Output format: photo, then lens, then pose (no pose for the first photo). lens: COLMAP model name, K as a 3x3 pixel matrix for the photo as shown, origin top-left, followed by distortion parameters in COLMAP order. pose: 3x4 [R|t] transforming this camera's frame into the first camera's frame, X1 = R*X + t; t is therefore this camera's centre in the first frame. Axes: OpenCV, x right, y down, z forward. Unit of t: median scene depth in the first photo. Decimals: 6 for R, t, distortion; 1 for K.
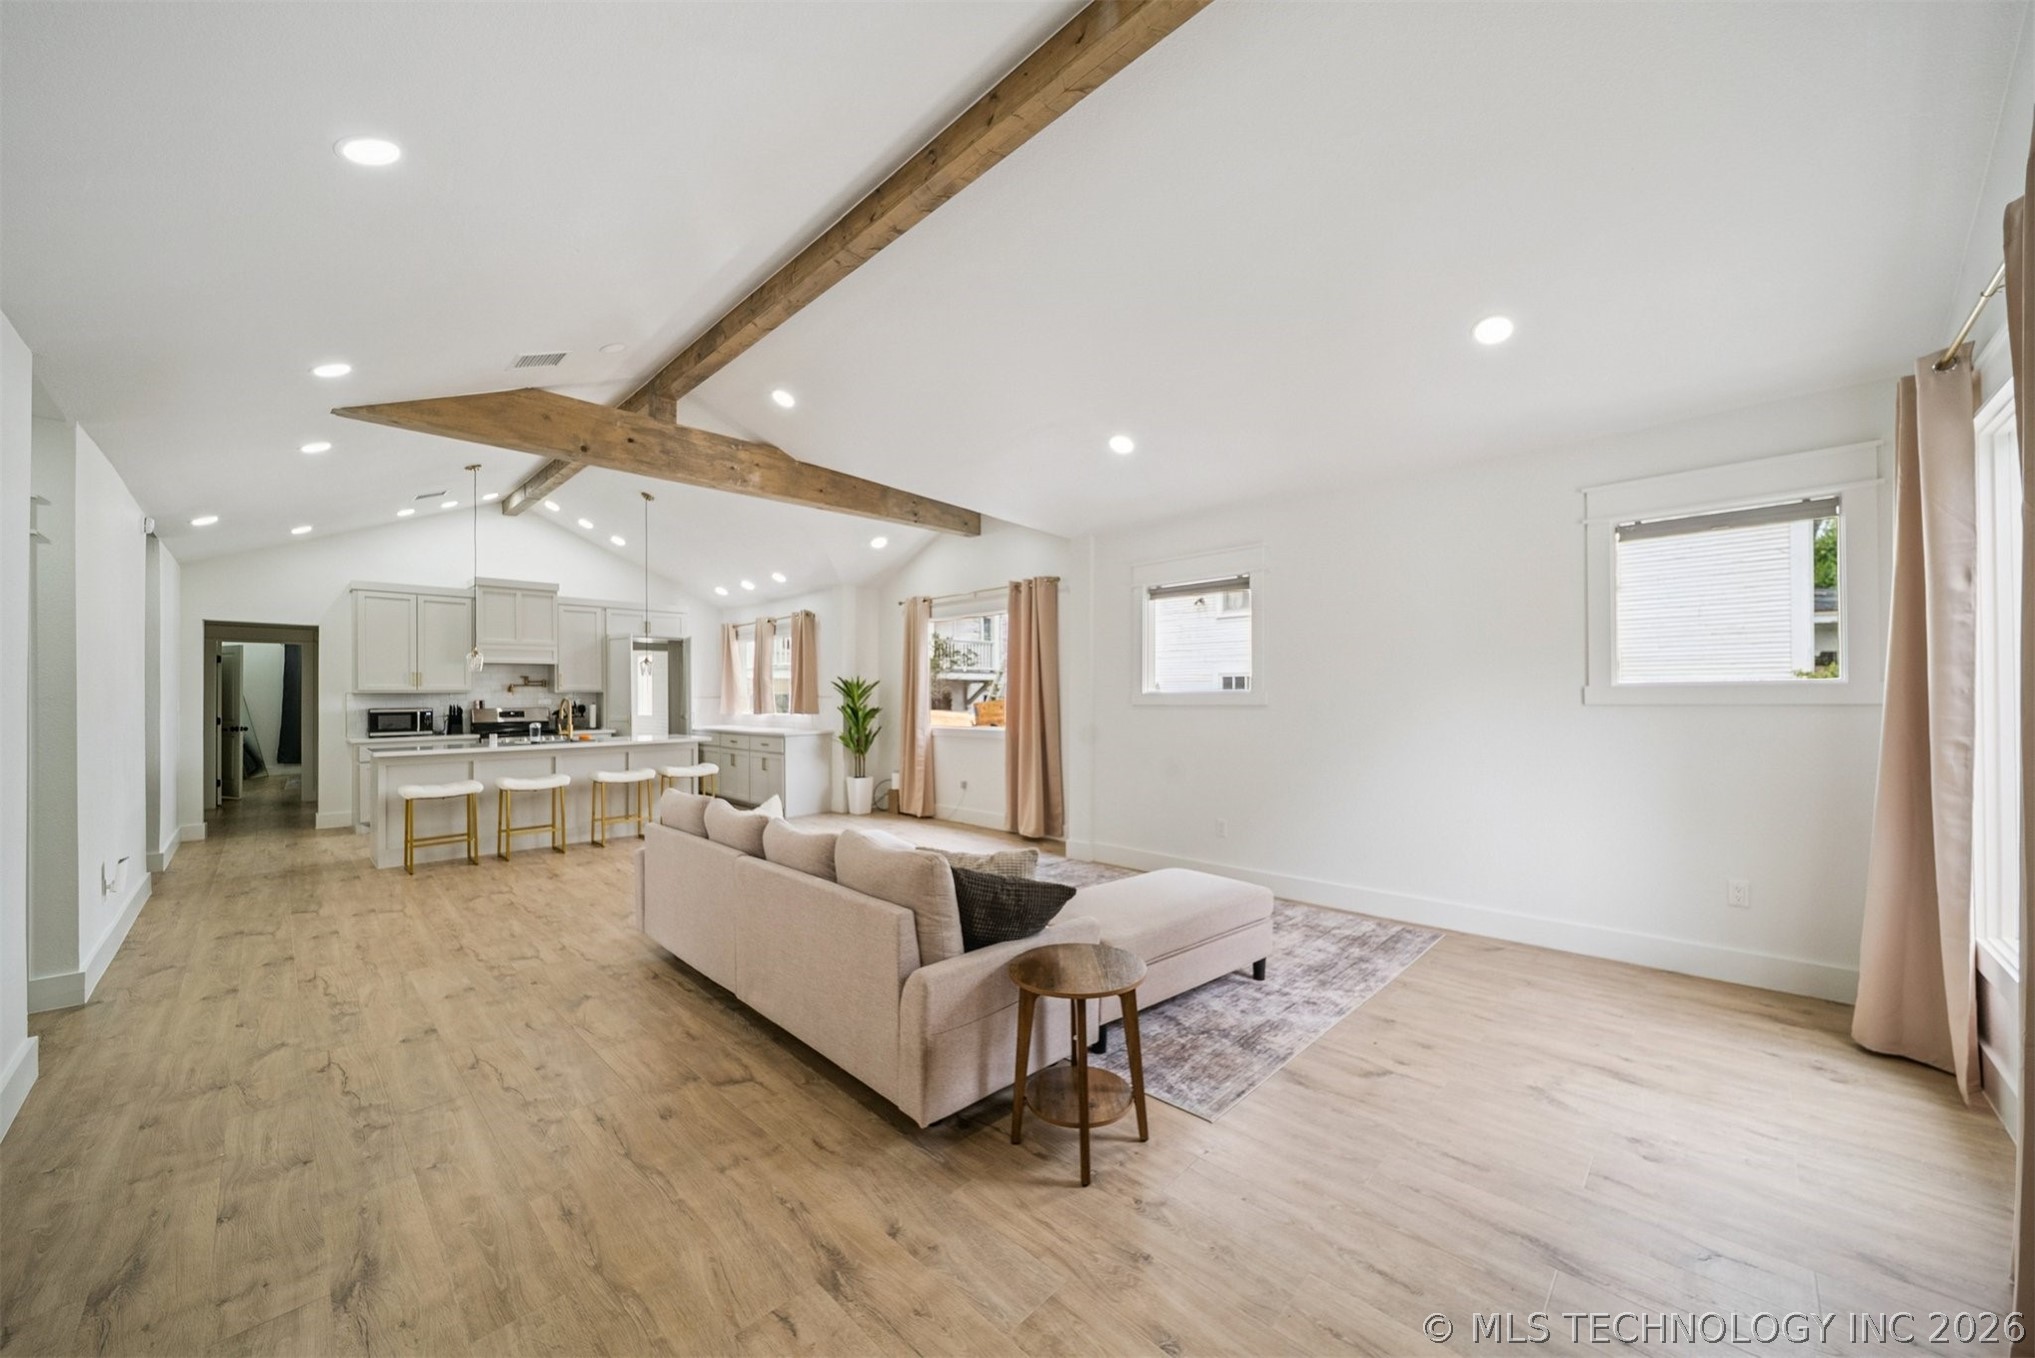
lens RADIAL K [[750.4, 0, 1026.6], [0, 750.4, 692.9], [0, 0, 1]] dist [0.001288, 0.000039]
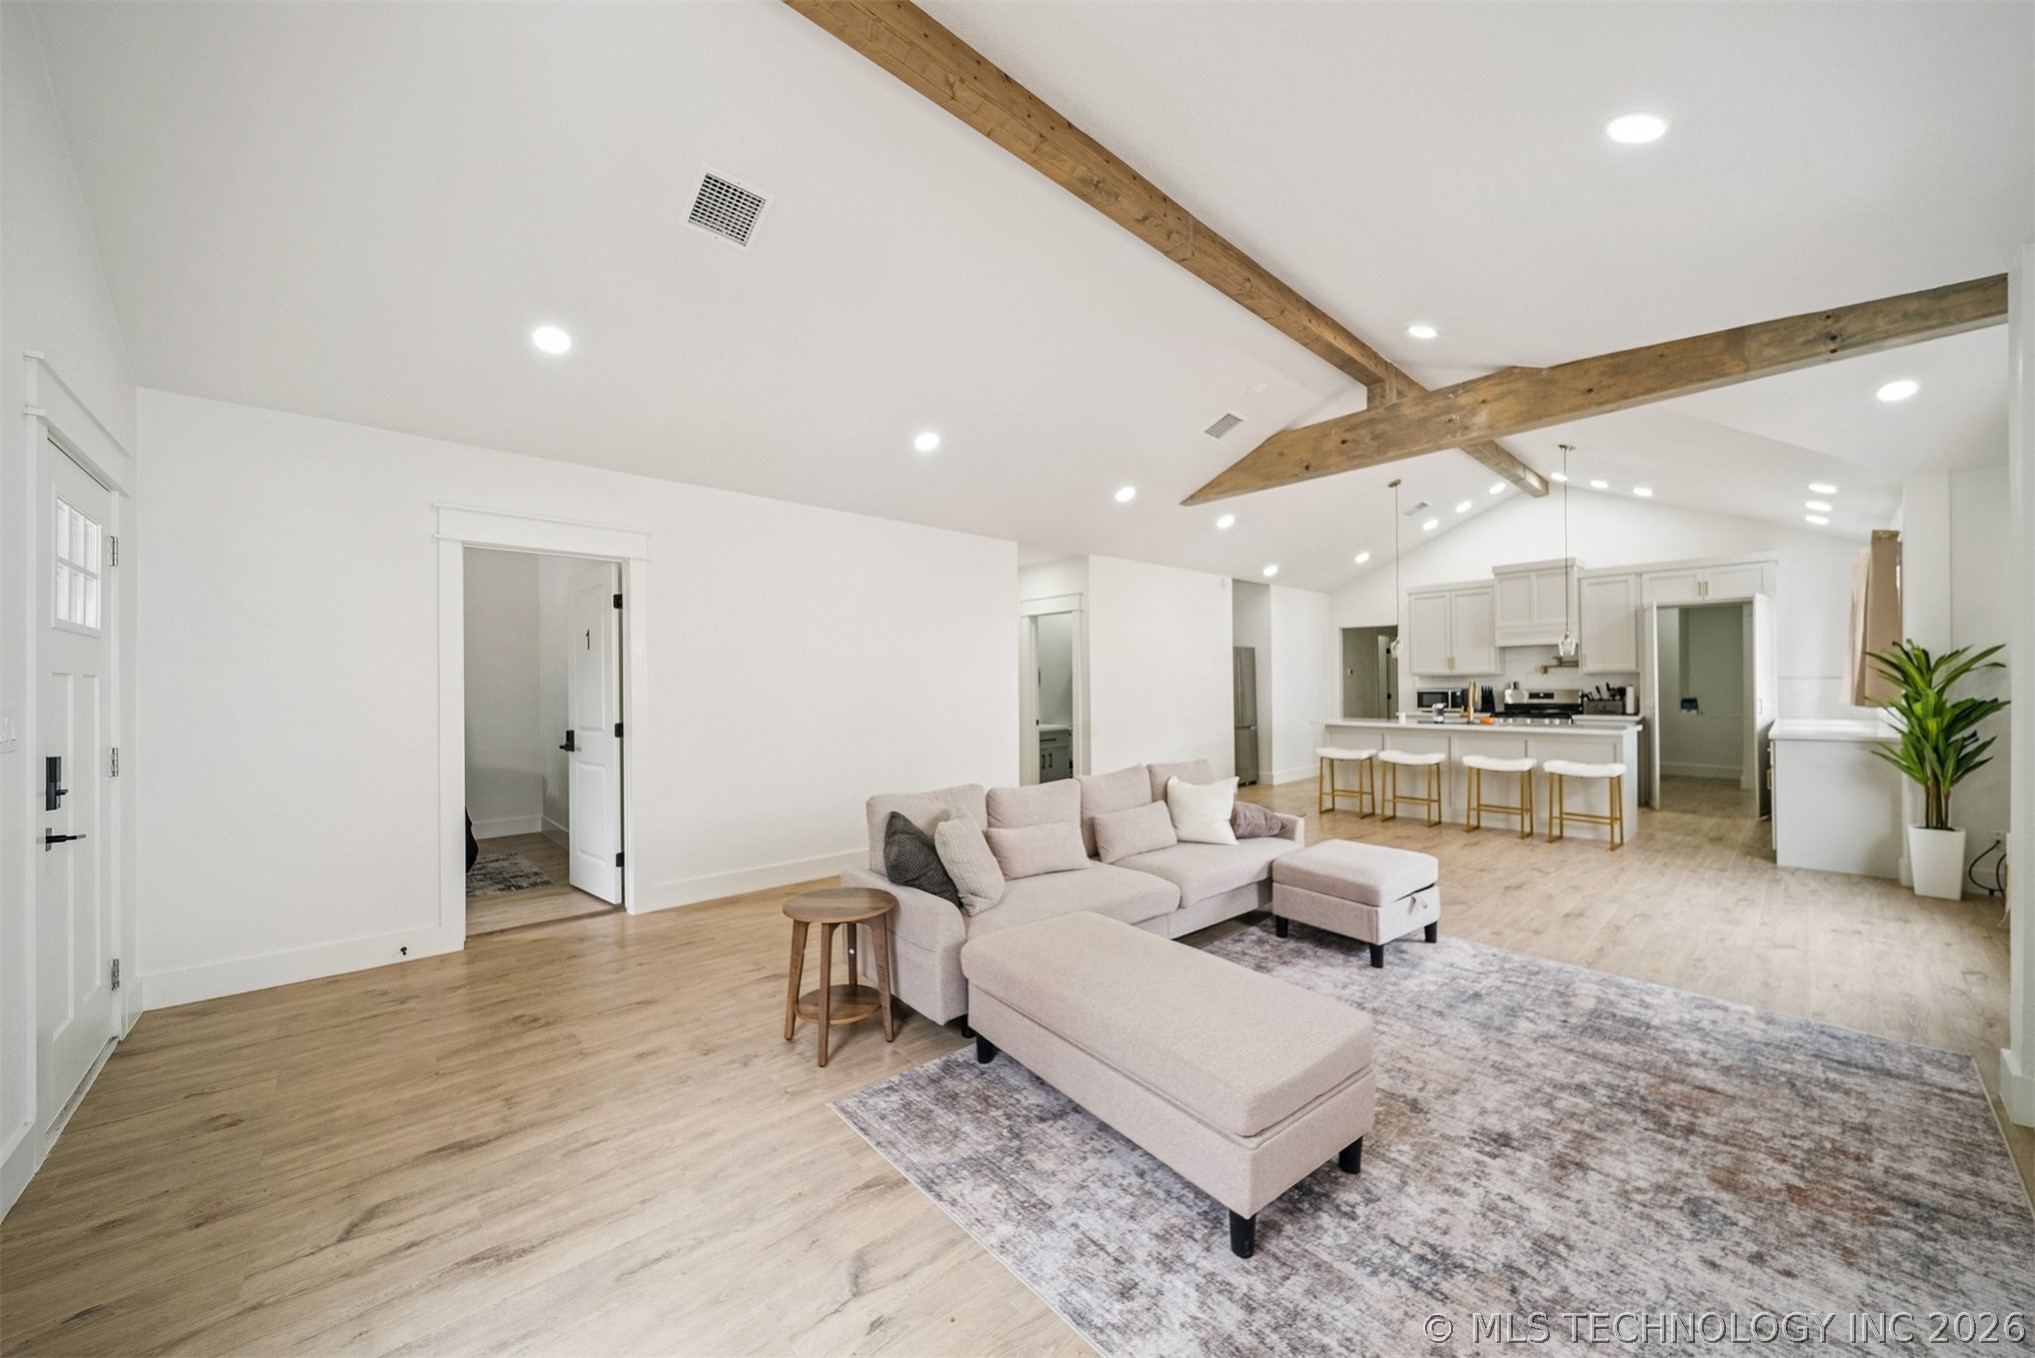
lens RADIAL K [[750.4, 0, 1025.2], [0, 750.4, 676.8], [0, 0, 1]] dist [0.001288, 0.000039]
pose [[-0.084115, -0.002090, -0.996454, 0.391034], [0.011731, 0.999926, -0.003087, -0.001783], [0.996387, -0.011949, -0.084084, 0.427413]]
